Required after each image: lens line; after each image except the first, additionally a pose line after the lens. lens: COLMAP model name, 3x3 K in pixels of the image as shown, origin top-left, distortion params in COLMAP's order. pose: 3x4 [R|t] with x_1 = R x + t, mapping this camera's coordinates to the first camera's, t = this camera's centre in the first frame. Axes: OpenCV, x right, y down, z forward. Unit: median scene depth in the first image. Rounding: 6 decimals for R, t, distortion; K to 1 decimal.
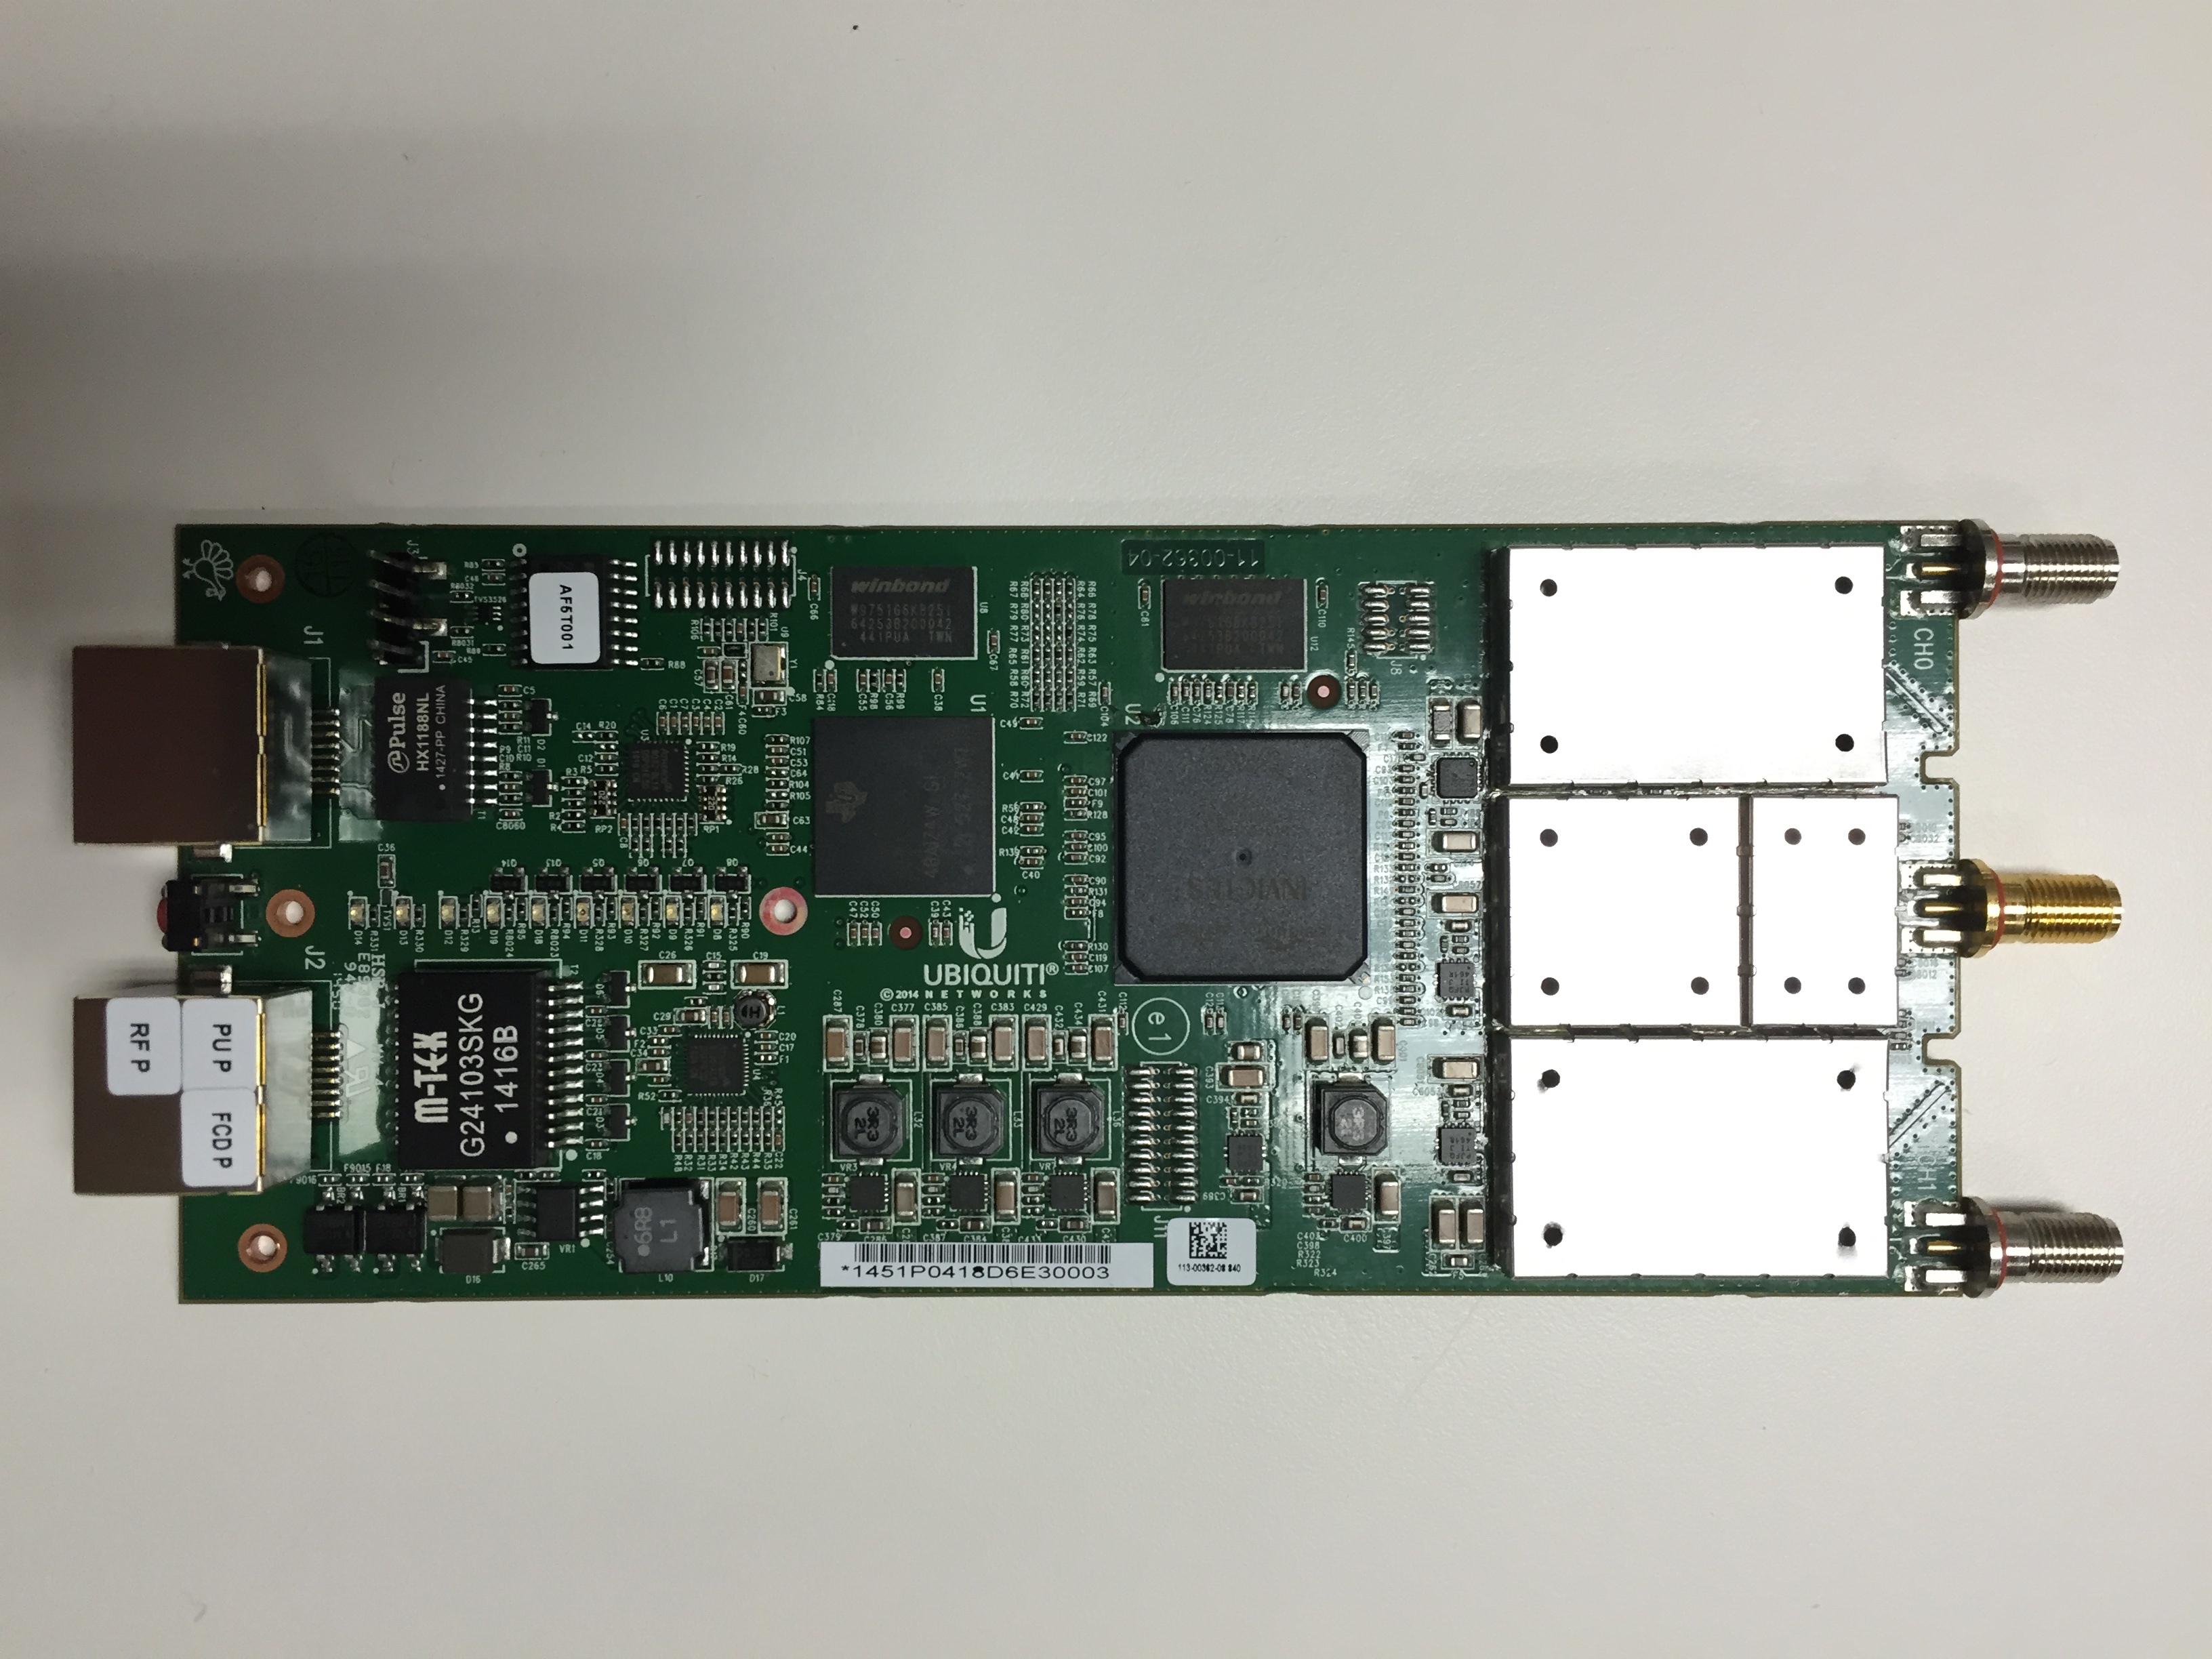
lens RADIAL K [[1900.1, 0, 1106.0], [0, 1900.1, 829.5], [0, 0, 1]] dist [-0.001380, -0.009789]
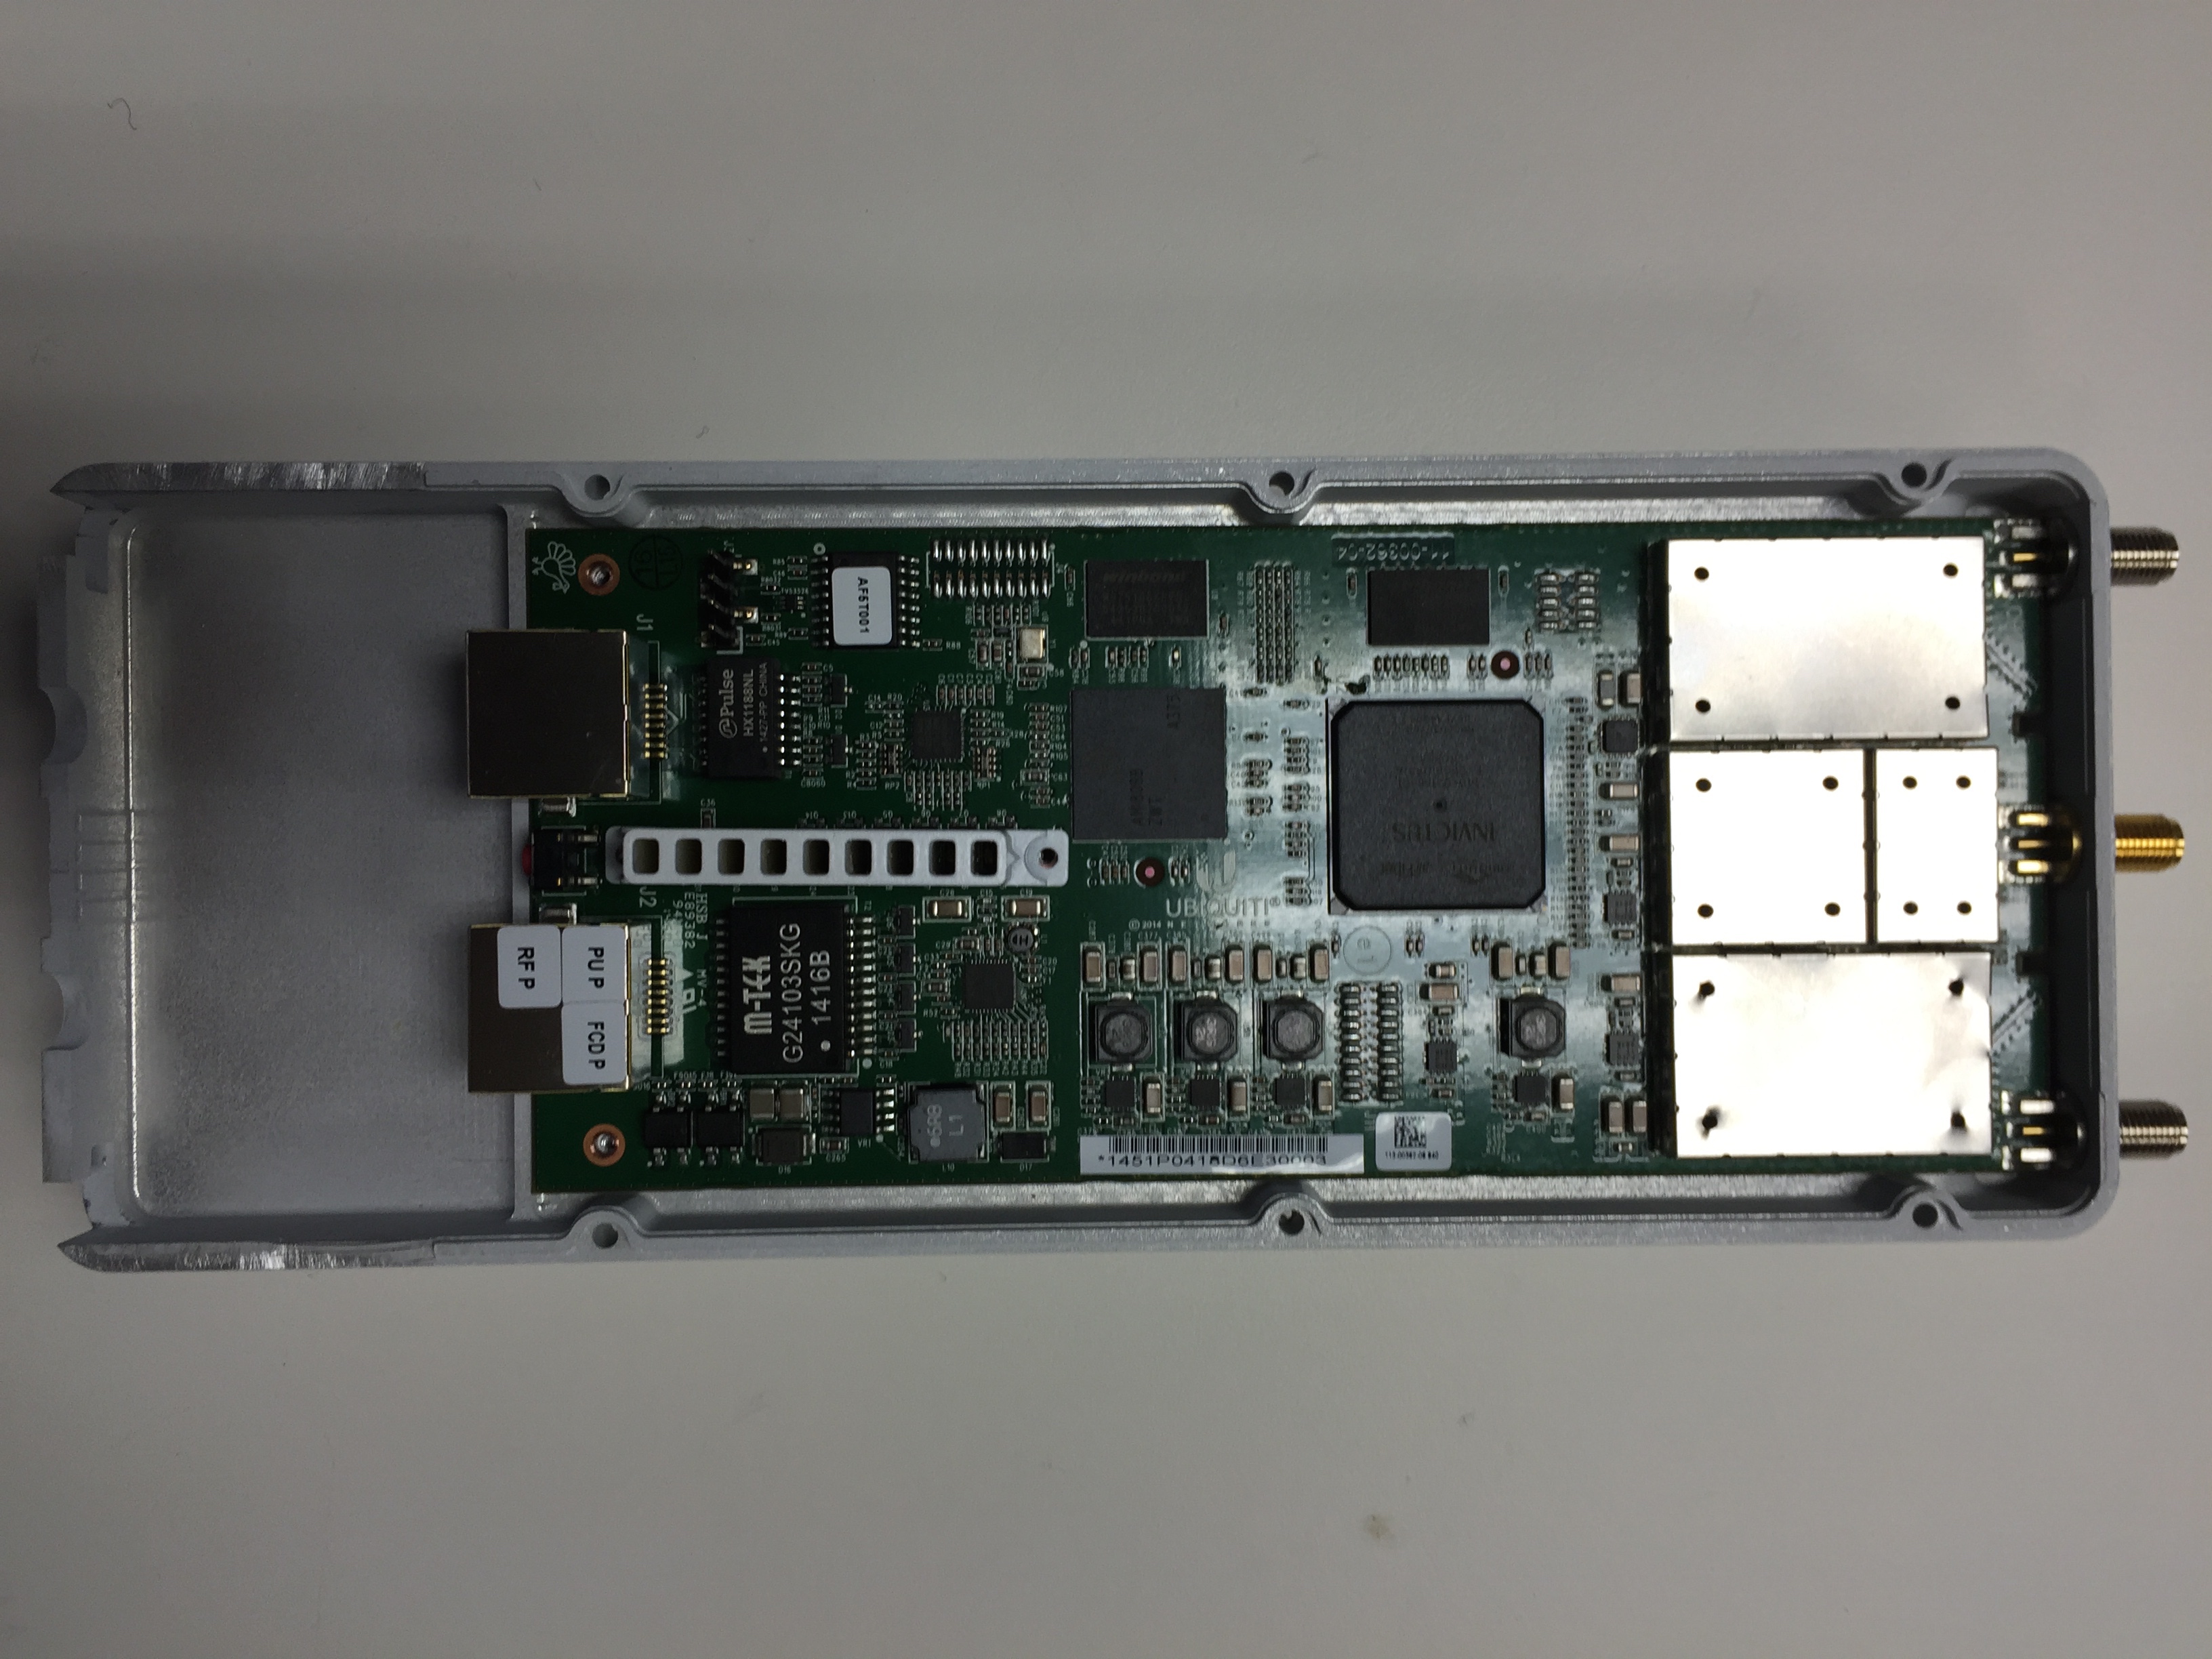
lens RADIAL K [[1847.6, 0, 1106.0], [0, 1847.6, 829.5], [0, 0, 1]] dist [0.002294, -0.067741]
pose [[0.999975, -0.007009, -0.000619, -0.133341], [0.007008, 0.999973, -0.002304, 0.030769], [0.000635, 0.002300, 0.999997, -0.143498]]
